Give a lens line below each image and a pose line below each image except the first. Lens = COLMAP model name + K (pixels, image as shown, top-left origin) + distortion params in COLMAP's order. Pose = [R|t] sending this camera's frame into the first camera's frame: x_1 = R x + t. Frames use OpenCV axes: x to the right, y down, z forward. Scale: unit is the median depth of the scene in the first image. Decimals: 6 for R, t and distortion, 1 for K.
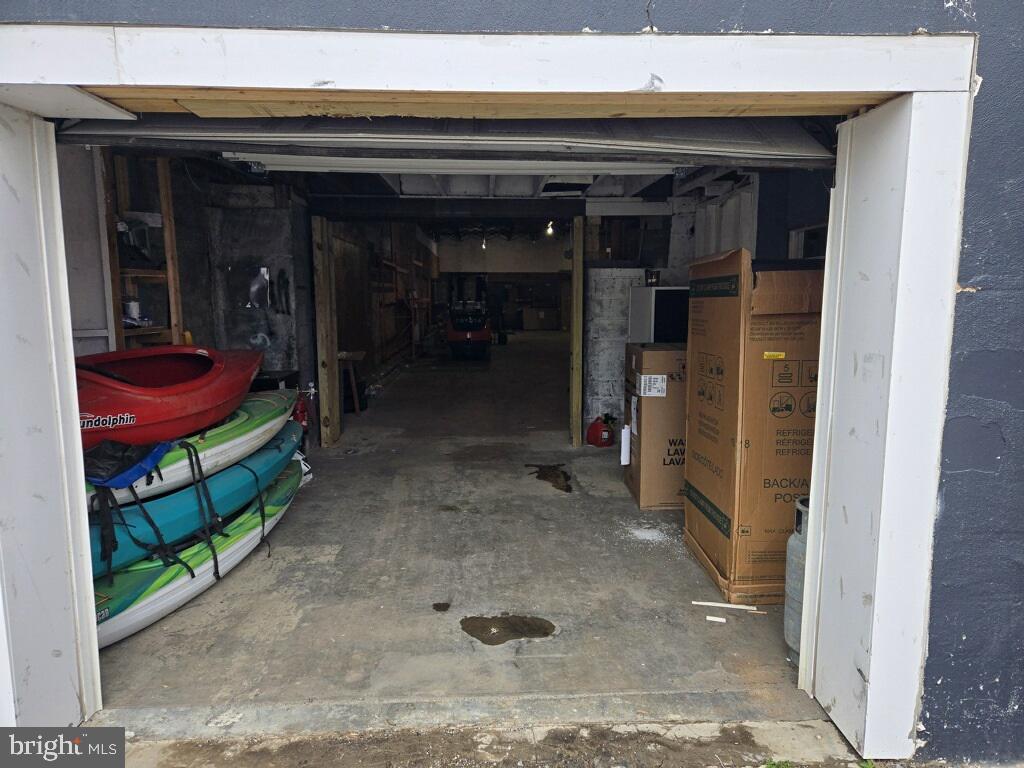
lens RADIAL K [[707.2, 0, 513.7], [0, 707.2, 380.7], [0, 0, 1]] dist [0.005709, -0.001018]
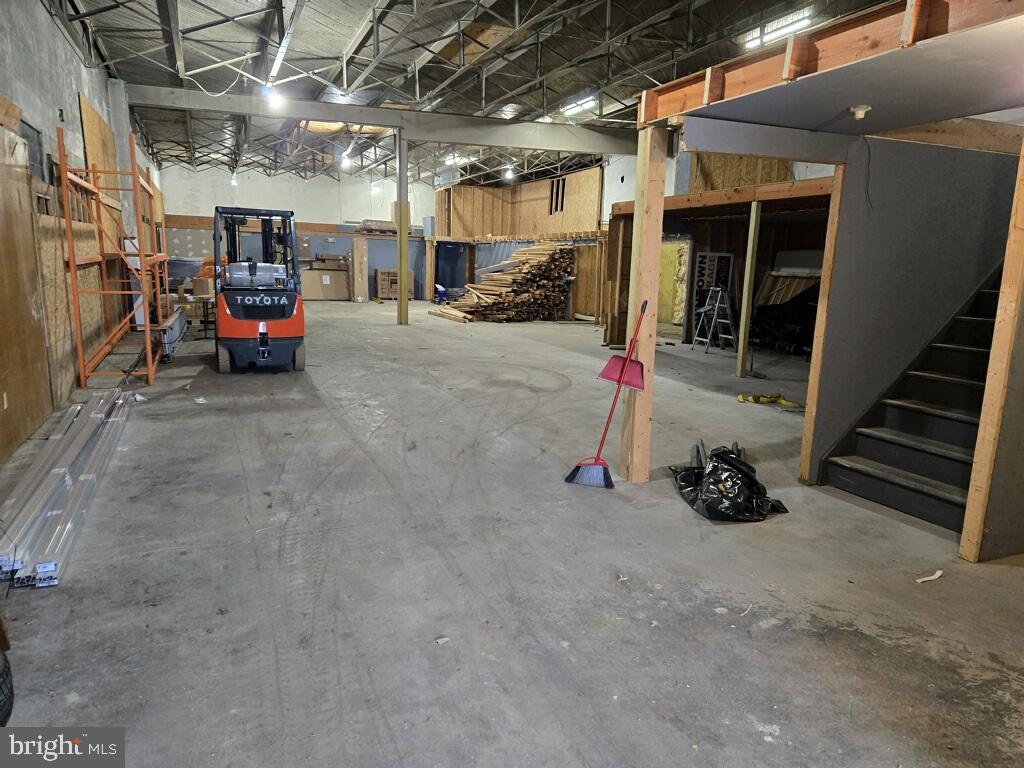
lens RADIAL K [[707.2, 0, 514.5], [0, 707.2, 388.0], [0, 0, 1]] dist [0.005709, -0.001018]
pose [[0.933384, -0.040768, 0.356557, -0.080642], [0.016738, 0.997391, 0.070222, -0.054430], [-0.358490, -0.059576, 0.931631, 0.444995]]
